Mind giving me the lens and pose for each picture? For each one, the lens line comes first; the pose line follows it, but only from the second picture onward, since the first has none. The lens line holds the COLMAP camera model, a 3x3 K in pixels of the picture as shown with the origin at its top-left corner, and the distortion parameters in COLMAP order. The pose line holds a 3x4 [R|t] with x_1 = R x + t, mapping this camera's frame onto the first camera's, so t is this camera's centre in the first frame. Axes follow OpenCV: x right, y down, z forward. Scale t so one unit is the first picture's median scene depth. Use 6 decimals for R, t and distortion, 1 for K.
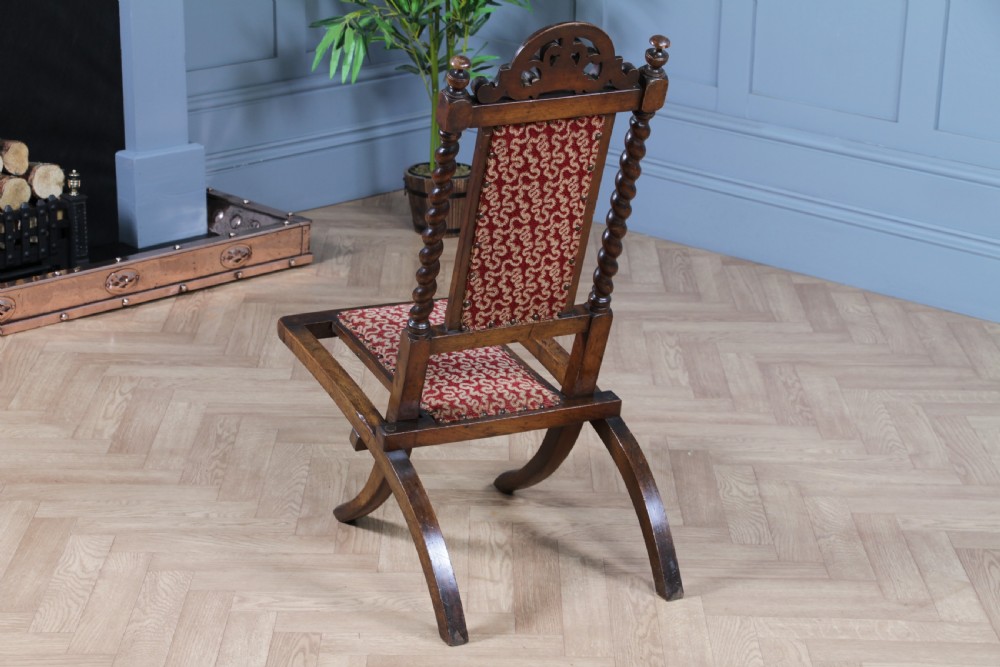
lens RADIAL K [[2389.9, 0, 503.9], [0, 2389.9, 359.4], [0, 0, 1]] dist [0.406538, 0.000000]
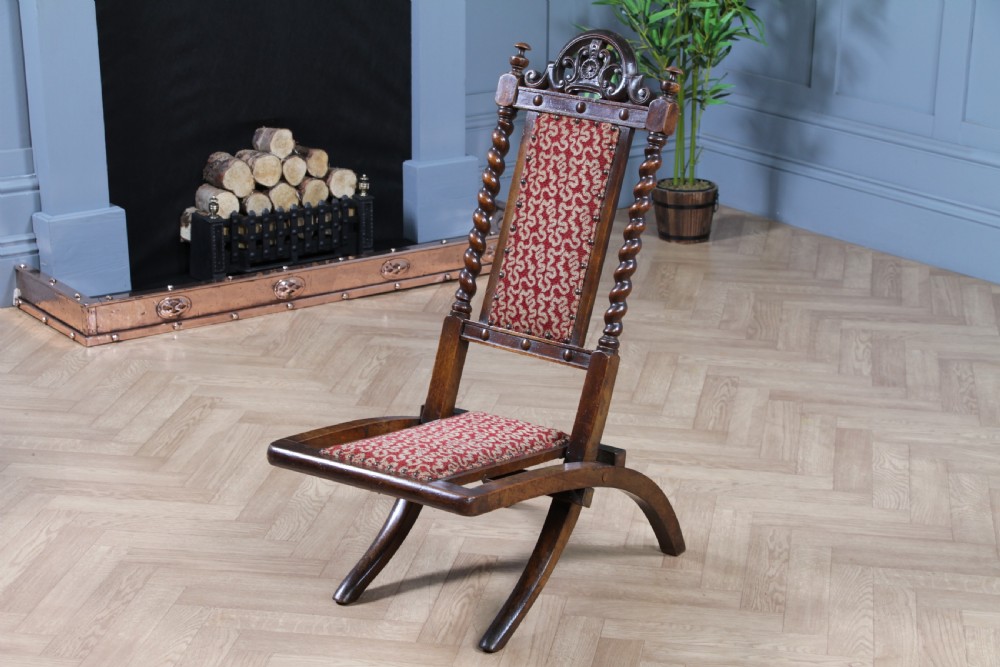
lens RADIAL K [[2189.6, 0, 492.8], [0, 2189.6, 352.7], [0, 0, 1]] dist [0.338881, 0.000000]
pose [[0.985234, 0.043438, -0.165610, 0.071185], [-0.045646, 0.998912, -0.009547, 0.017533], [0.165015, 0.016965, 0.986145, -0.052685]]
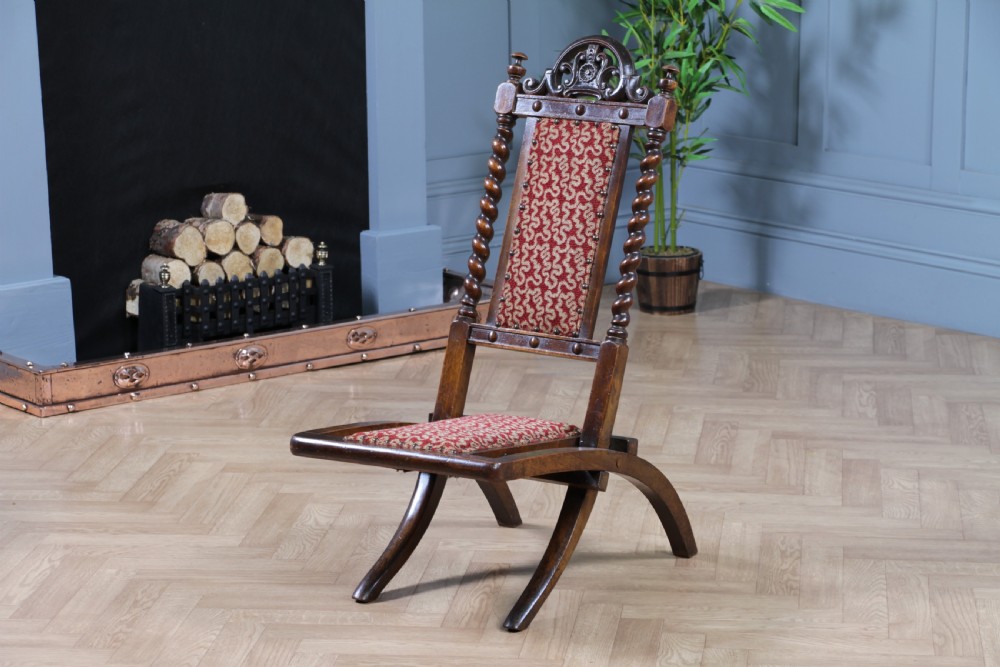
lens RADIAL K [[2992.9, 0, 494.2], [0, 2992.9, 347.2], [0, 0, 1]] dist [0.644005, 0.000000]
pose [[0.992044, -0.002189, -0.125869, 0.075257], [-0.011783, 0.993844, -0.110156, 0.125364], [0.125335, 0.110763, 0.985912, -0.344141]]
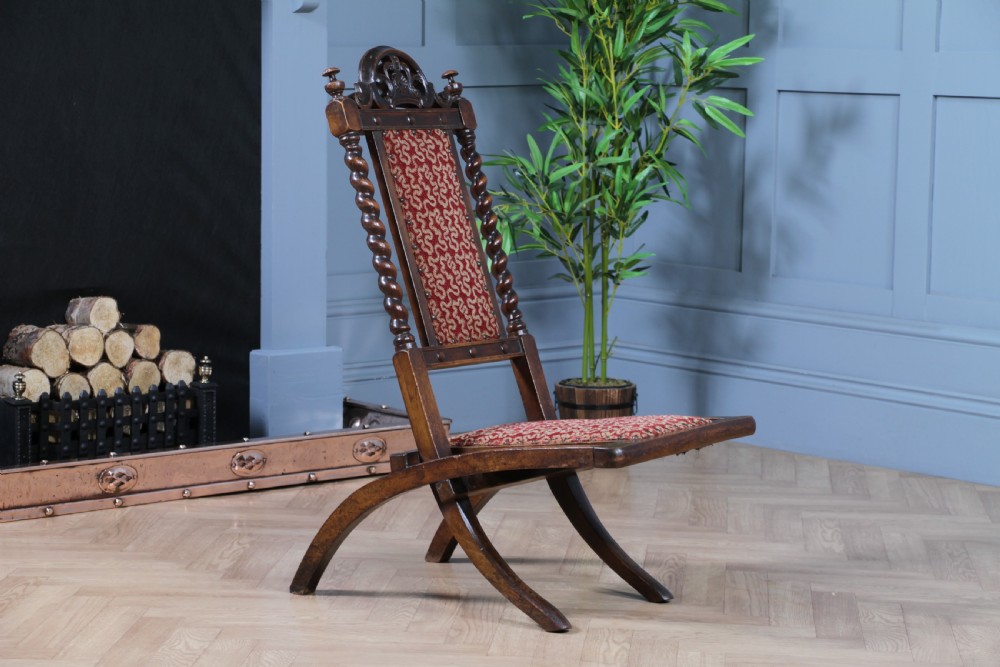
lens RADIAL K [[2992.9, 0, 503.8], [0, 2992.9, 325.8], [0, 0, 1]] dist [0.644005, 0.000000]
pose [[0.996295, 0.005133, -0.085845, 0.044623], [-0.022766, 0.978345, -0.205723, 0.161688], [0.082930, 0.206916, 0.974838, -0.161168]]
